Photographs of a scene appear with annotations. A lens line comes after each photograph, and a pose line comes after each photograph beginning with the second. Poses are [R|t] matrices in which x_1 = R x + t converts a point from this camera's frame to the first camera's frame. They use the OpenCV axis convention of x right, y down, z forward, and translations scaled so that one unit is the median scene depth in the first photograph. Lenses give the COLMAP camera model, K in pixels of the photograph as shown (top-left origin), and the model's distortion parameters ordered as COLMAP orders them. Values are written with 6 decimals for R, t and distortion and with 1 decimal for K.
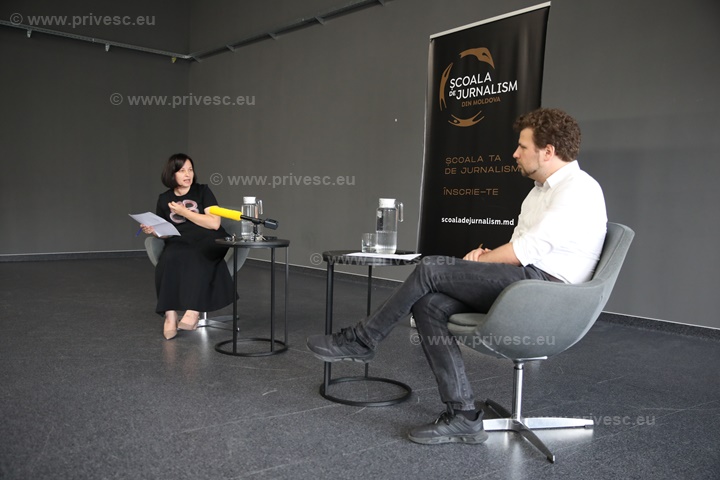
lens RADIAL K [[646.0, 0, 361.6], [0, 646.0, 242.6], [0, 0, 1]] dist [-0.001952, -0.007486]
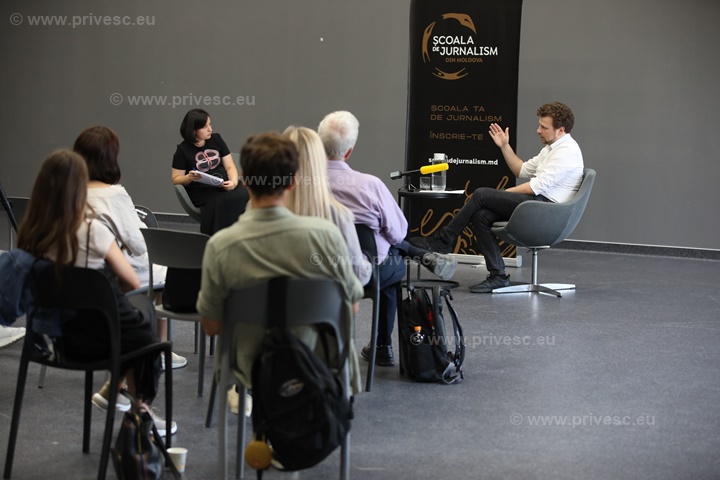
lens RADIAL K [[1736.6, 0, 359.2], [0, 1736.6, 237.4], [0, 0, 1]] dist [-0.118999, 0.000000]
pose [[0.954429, -0.041471, 0.295542, -0.940674], [0.030859, 0.998704, 0.040483, -0.028901], [-0.296838, -0.029518, 0.954471, -1.958372]]
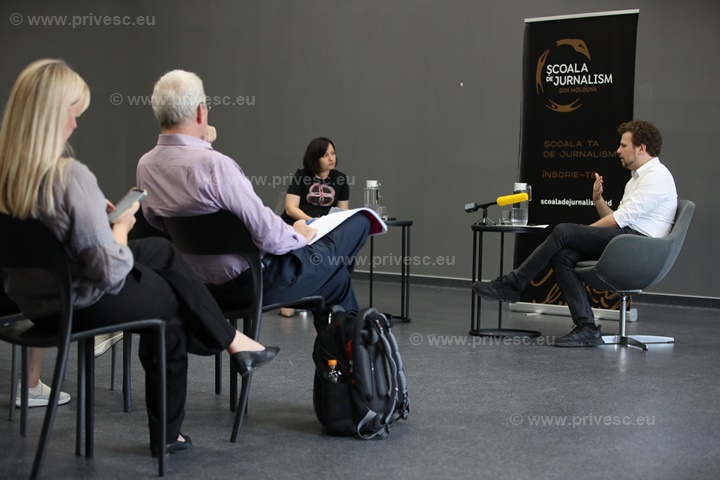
lens RADIAL K [[1465.9, 0, 361.3], [0, 1465.9, 240.4], [0, 0, 1]] dist [-0.301768, 0.000000]
pose [[0.995951, -0.007060, 0.089617, -0.382027], [0.009427, 0.999617, -0.026024, 0.086470], [-0.089399, 0.026763, 0.995636, -1.320603]]
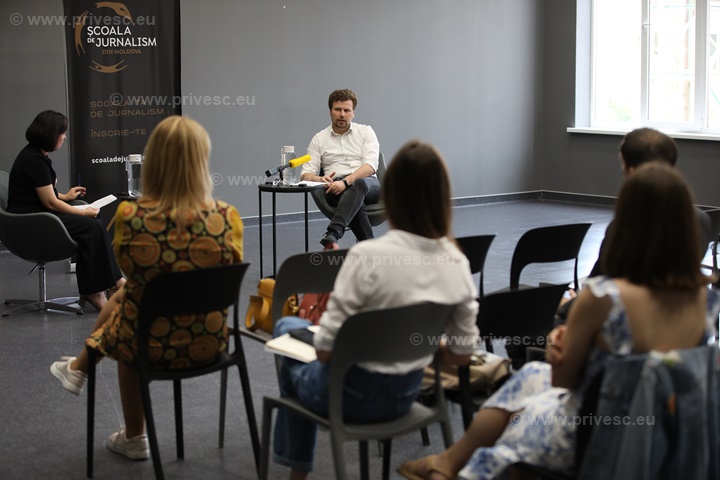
lens RADIAL K [[1465.9, 0, 366.8], [0, 1465.9, 239.9], [0, 0, 1]] dist [-0.301768, 0.000000]
pose [[-0.029110, -0.147276, 0.988667, -2.320583], [0.064031, 0.986780, 0.148880, -0.240588], [-0.997523, 0.067640, -0.019295, 0.647448]]
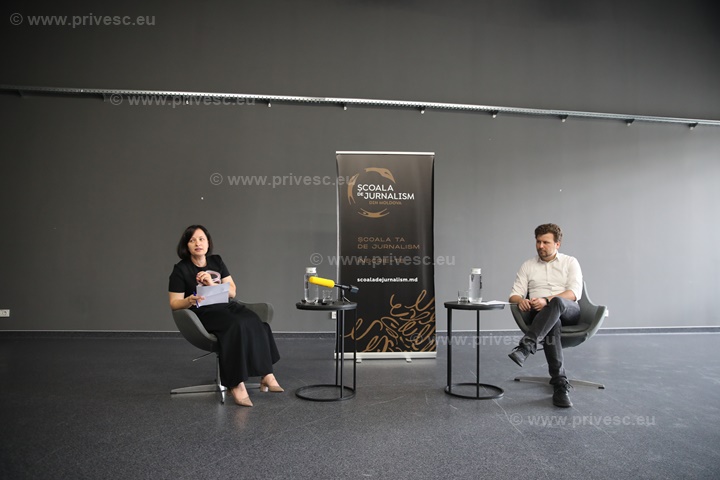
lens RADIAL K [[498.3, 0, 360.2], [0, 498.3, 240.8], [0, 0, 1]] dist [-0.074449, 0.031357]
pose [[0.549282, 0.022791, 0.835326, -0.842499], [0.058611, 0.996115, -0.065718, -0.051922], [-0.833579, 0.085057, 0.545812, 0.403857]]
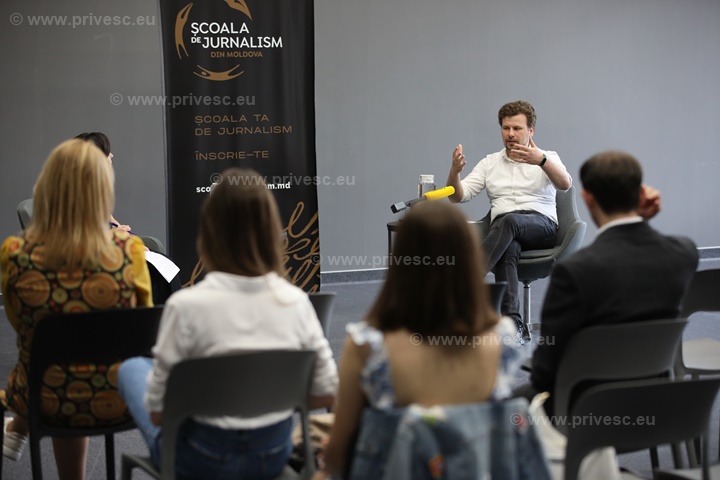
lens RADIAL K [[1979.0, 0, 358.1], [0, 1979.0, 237.4], [0, 0, 1]] dist [-0.059520, 0.000000]
pose [[0.181546, -0.113487, 0.976812, -2.472055], [0.072933, 0.992137, 0.101713, -0.231699], [-0.980674, 0.052776, 0.188396, 0.333008]]
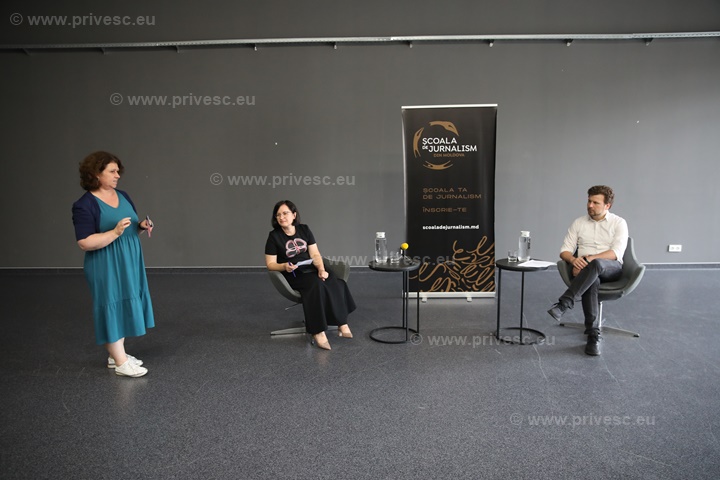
lens RADIAL K [[558.9, 0, 361.3], [0, 558.9, 237.7], [0, 0, 1]] dist [-0.043758, 0.016970]
pose [[0.654476, -0.141416, 0.742740, -1.041476], [0.076448, 0.989696, 0.121071, -0.197939], [-0.752208, -0.022457, 0.658543, 0.227631]]
